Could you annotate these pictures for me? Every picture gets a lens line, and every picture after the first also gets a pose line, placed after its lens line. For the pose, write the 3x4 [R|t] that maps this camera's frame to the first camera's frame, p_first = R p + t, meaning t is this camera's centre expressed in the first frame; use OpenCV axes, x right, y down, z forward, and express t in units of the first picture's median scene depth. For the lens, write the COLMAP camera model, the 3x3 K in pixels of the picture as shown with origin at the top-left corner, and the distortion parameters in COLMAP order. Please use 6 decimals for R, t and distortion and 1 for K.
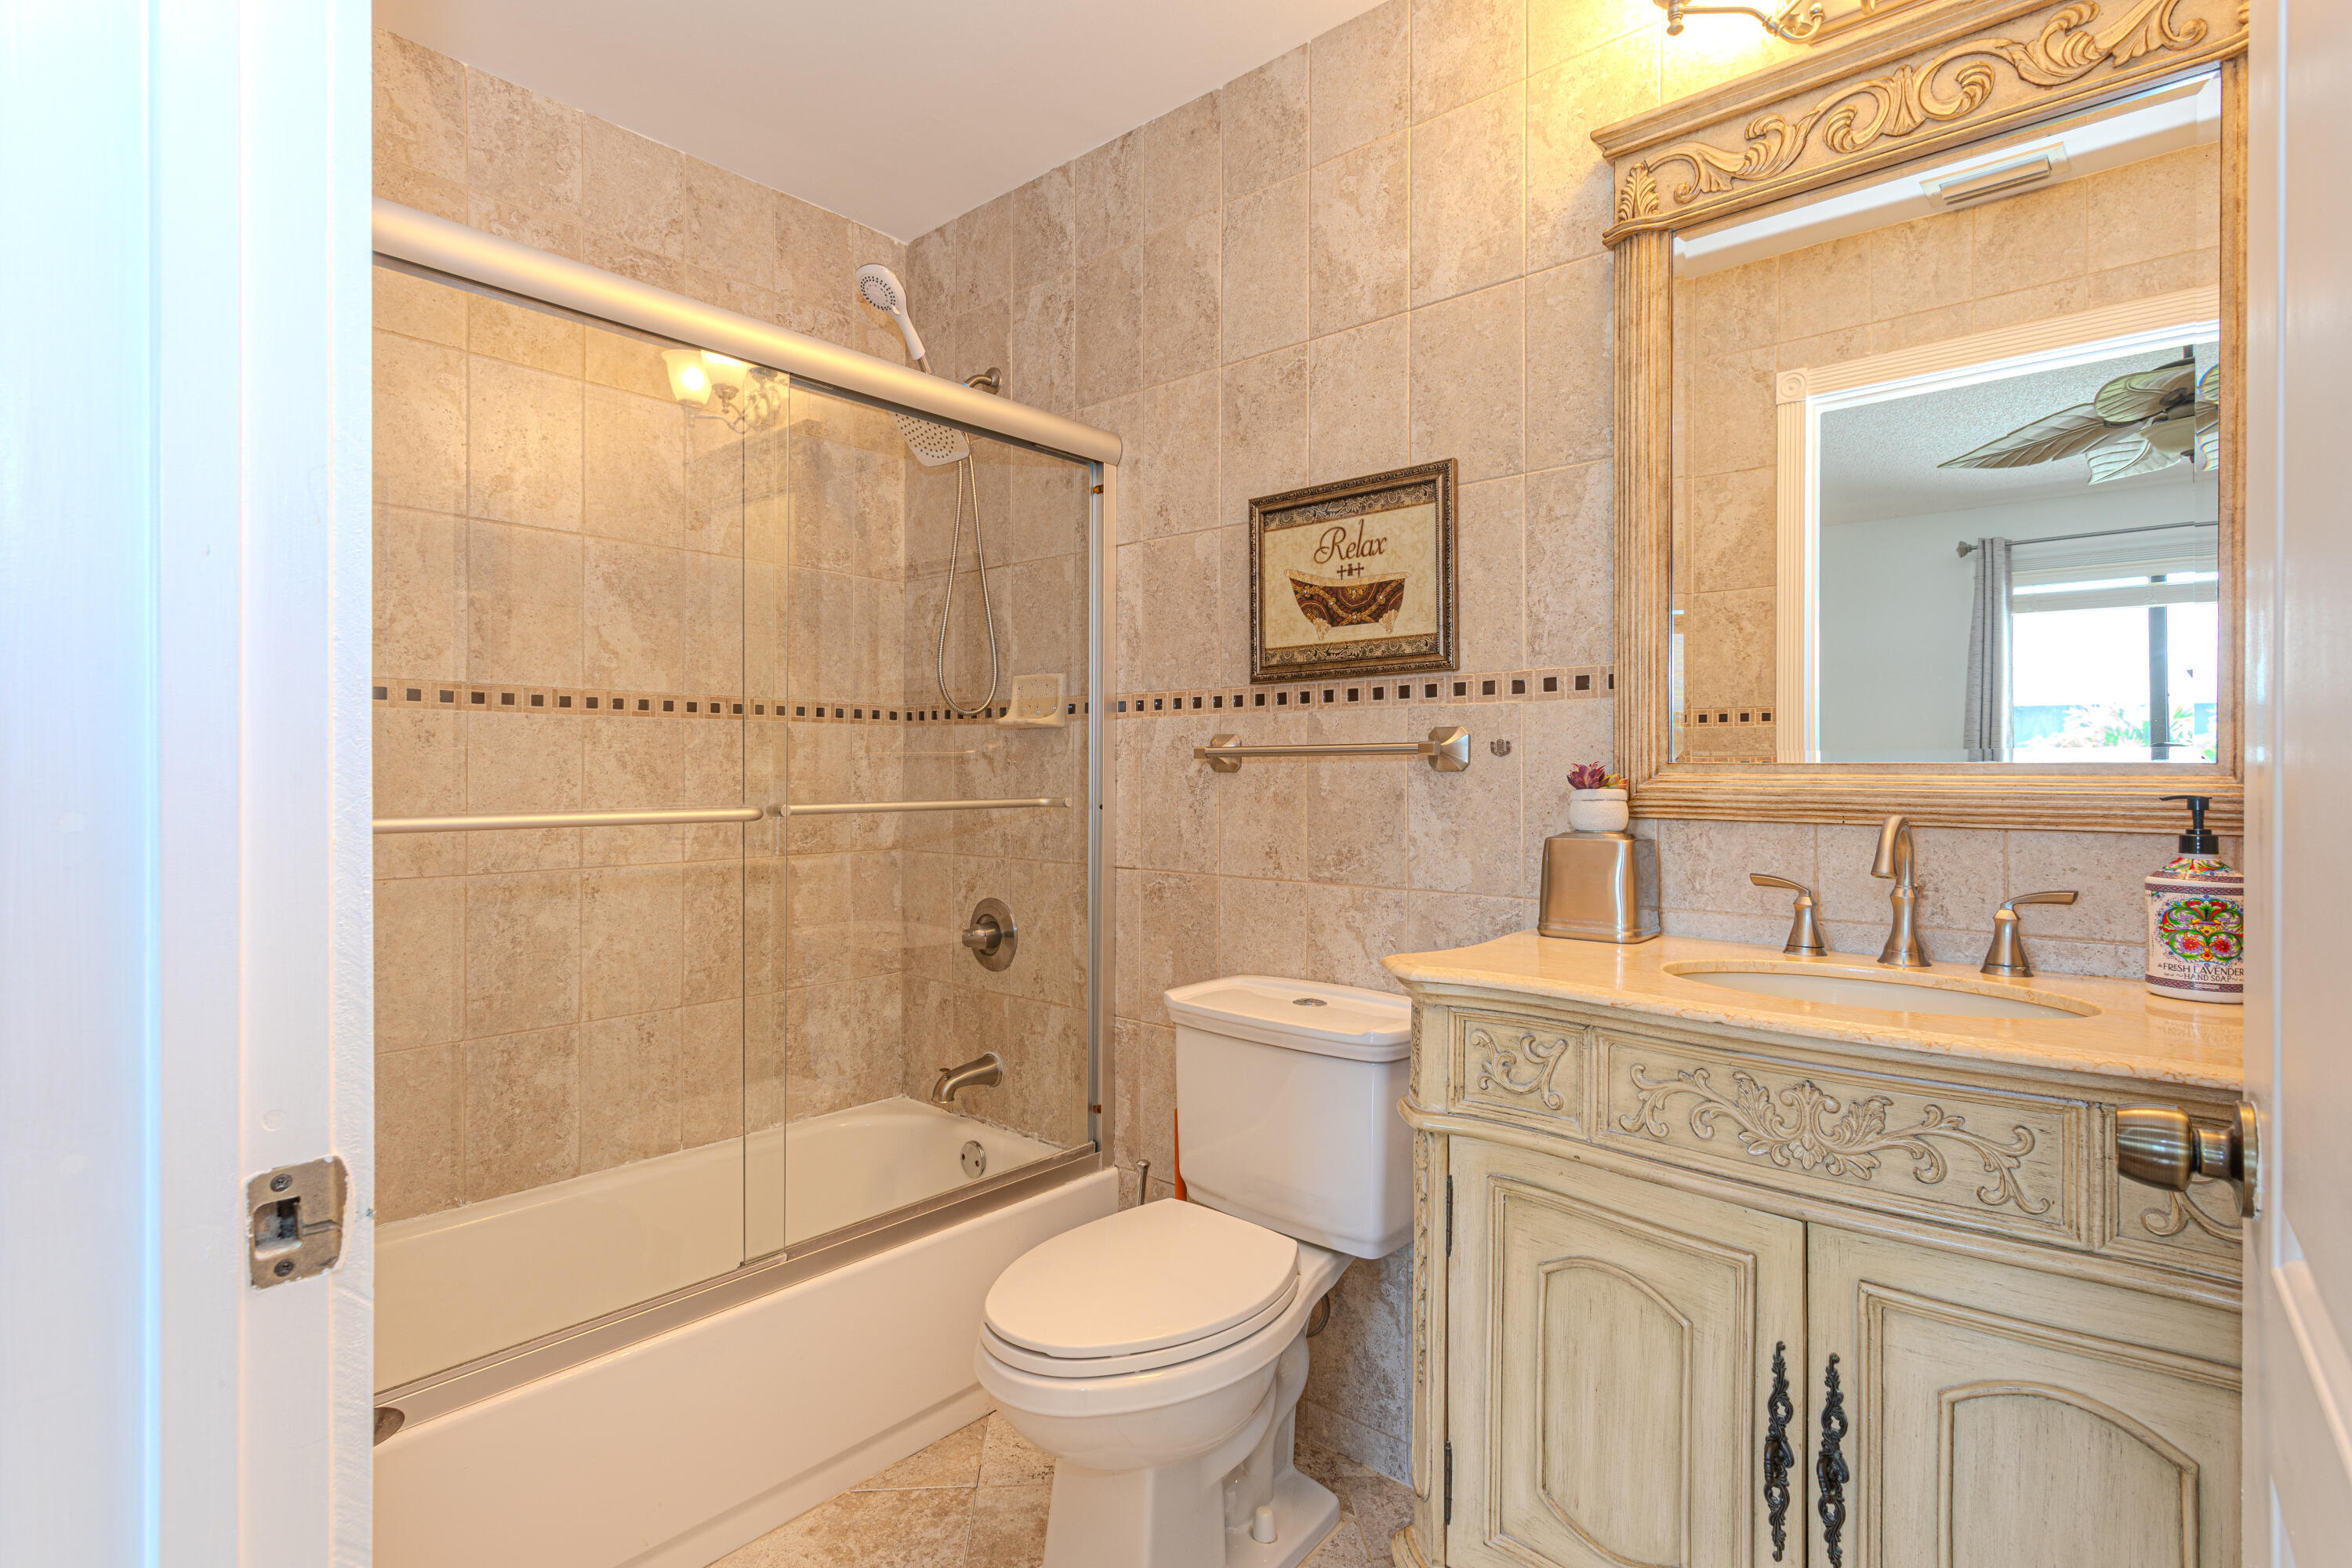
lens RADIAL K [[1133.6, 0, 1174.6], [0, 1133.6, 768.9], [0, 0, 1]] dist [0.001391, 0.000566]
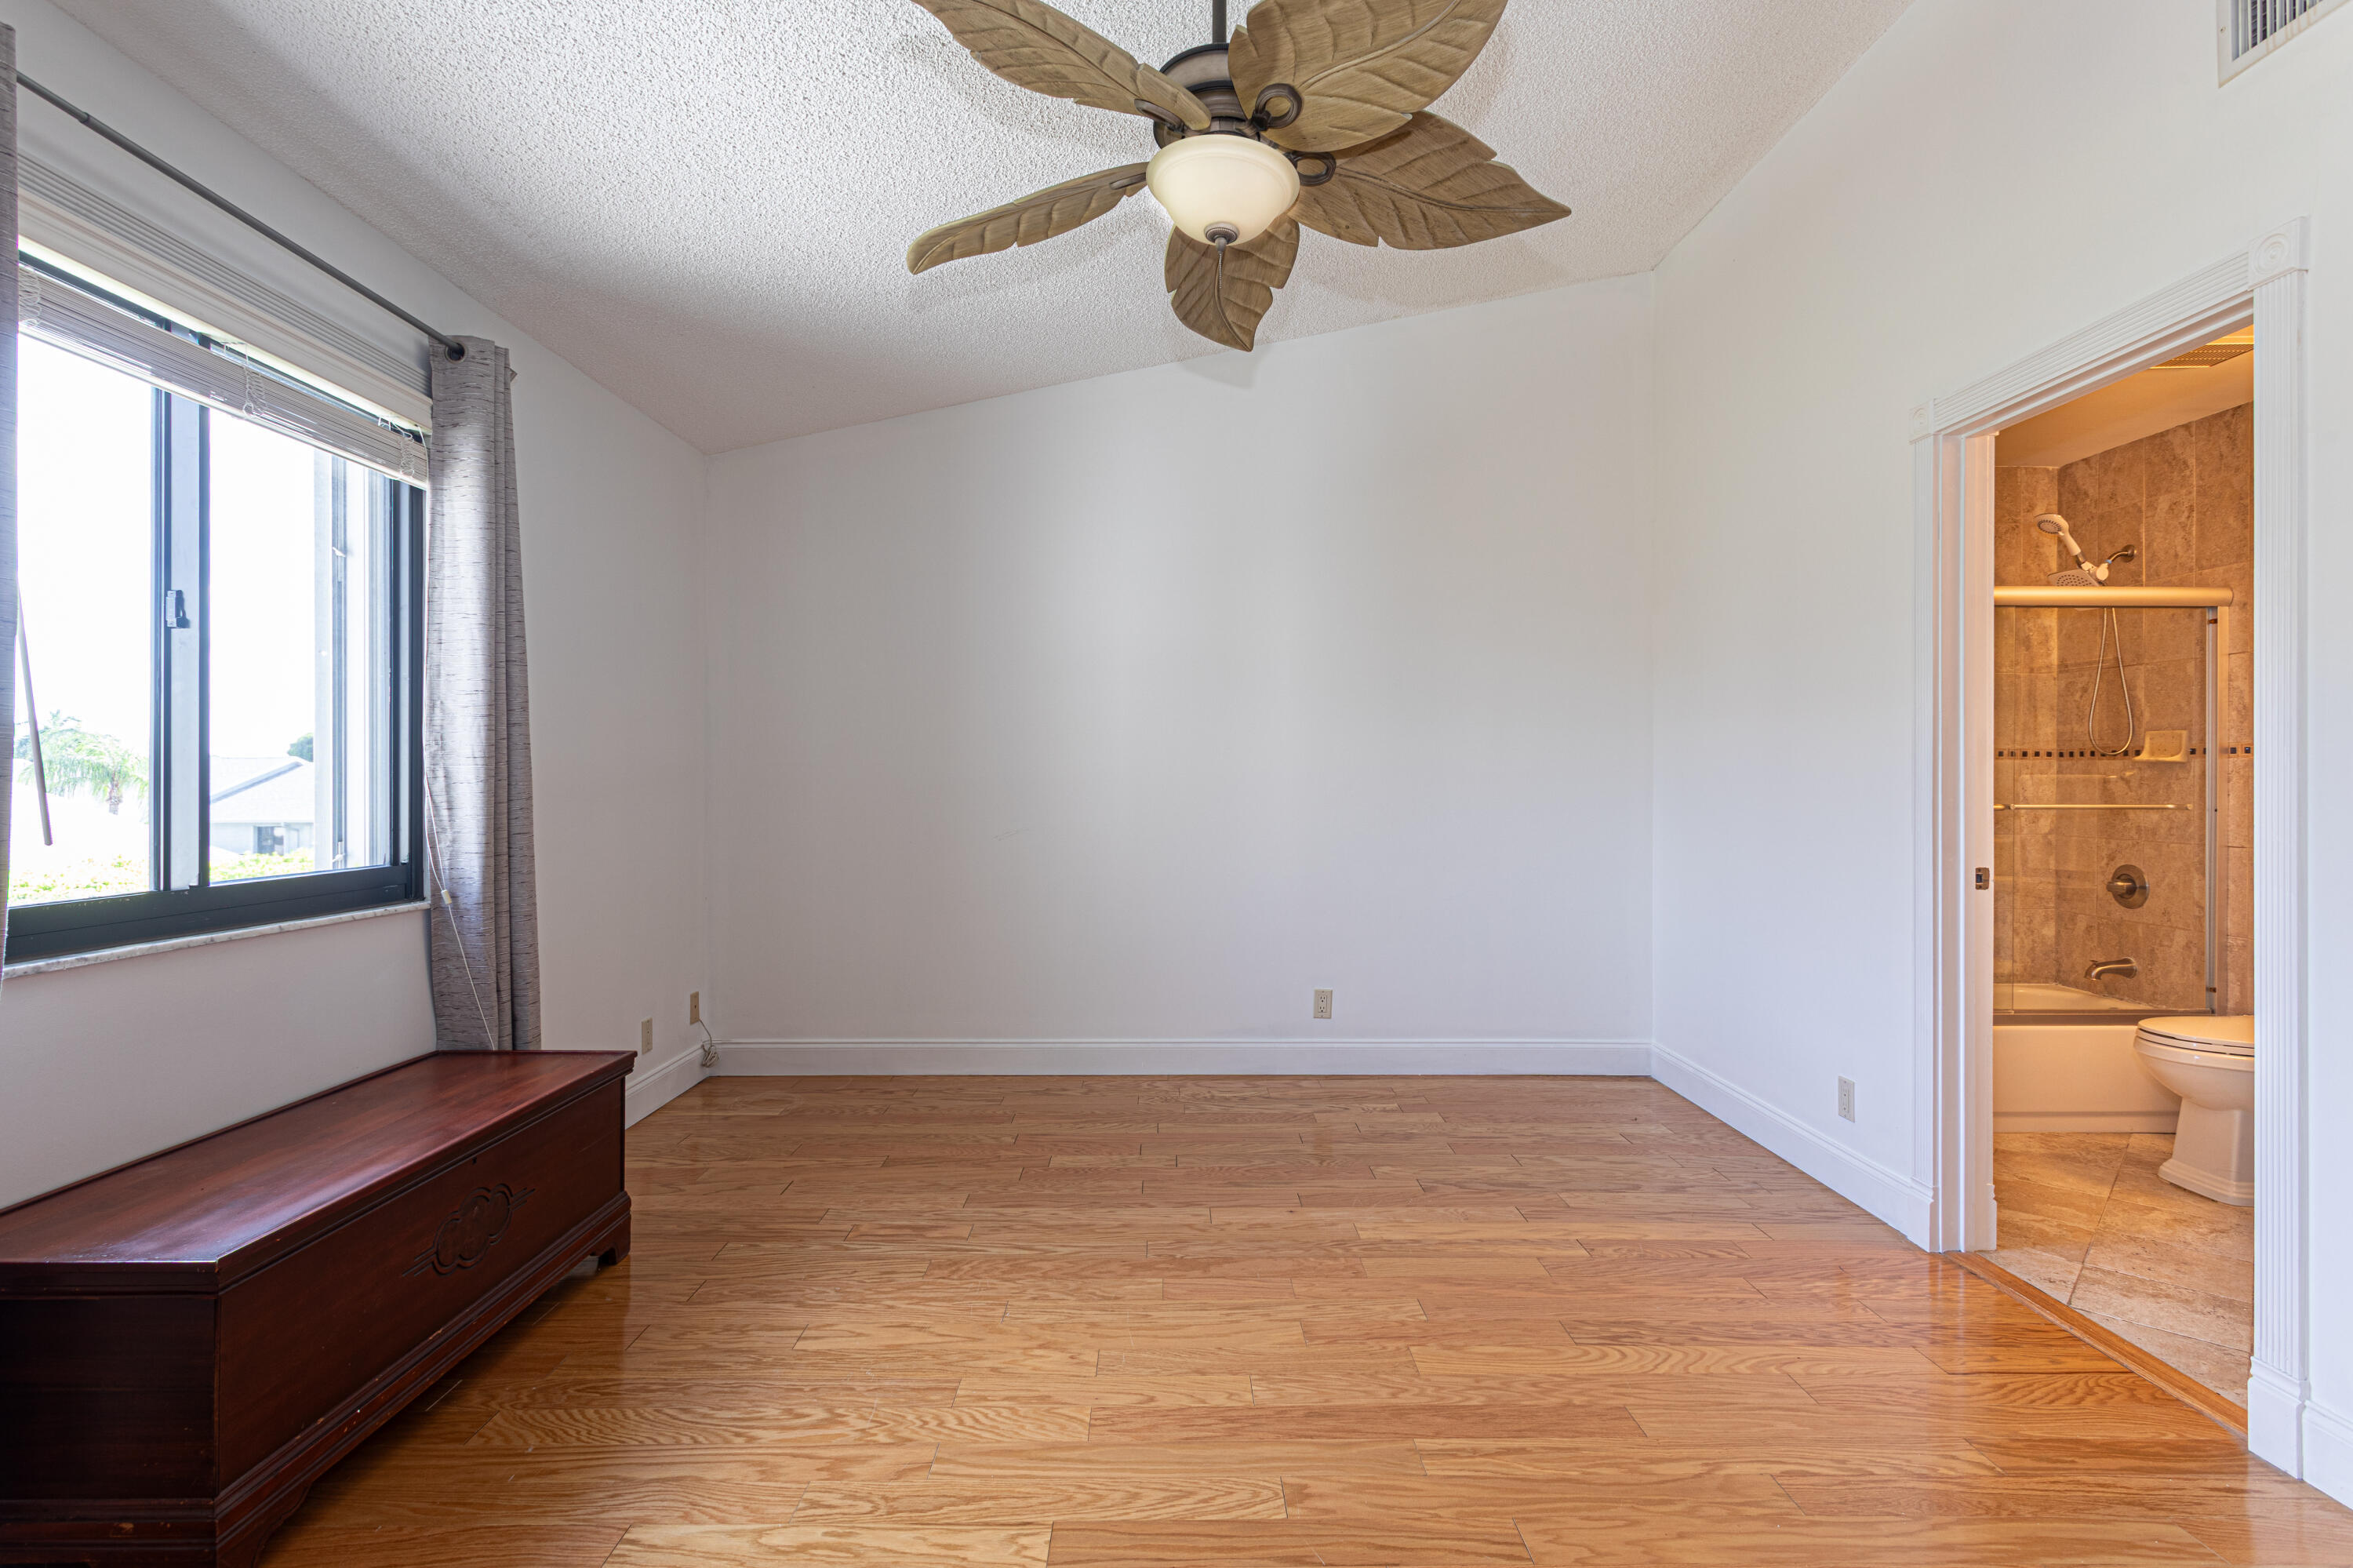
lens RADIAL K [[1134.1, 0, 1164.8], [0, 1134.1, 772.2], [0, 0, 1]] dist [0.001391, 0.000566]
pose [[0.673361, -0.001457, -0.739312, 0.120898], [-0.002651, 0.999987, -0.004386, -0.010759], [0.739309, 0.004914, 0.673349, -1.189577]]
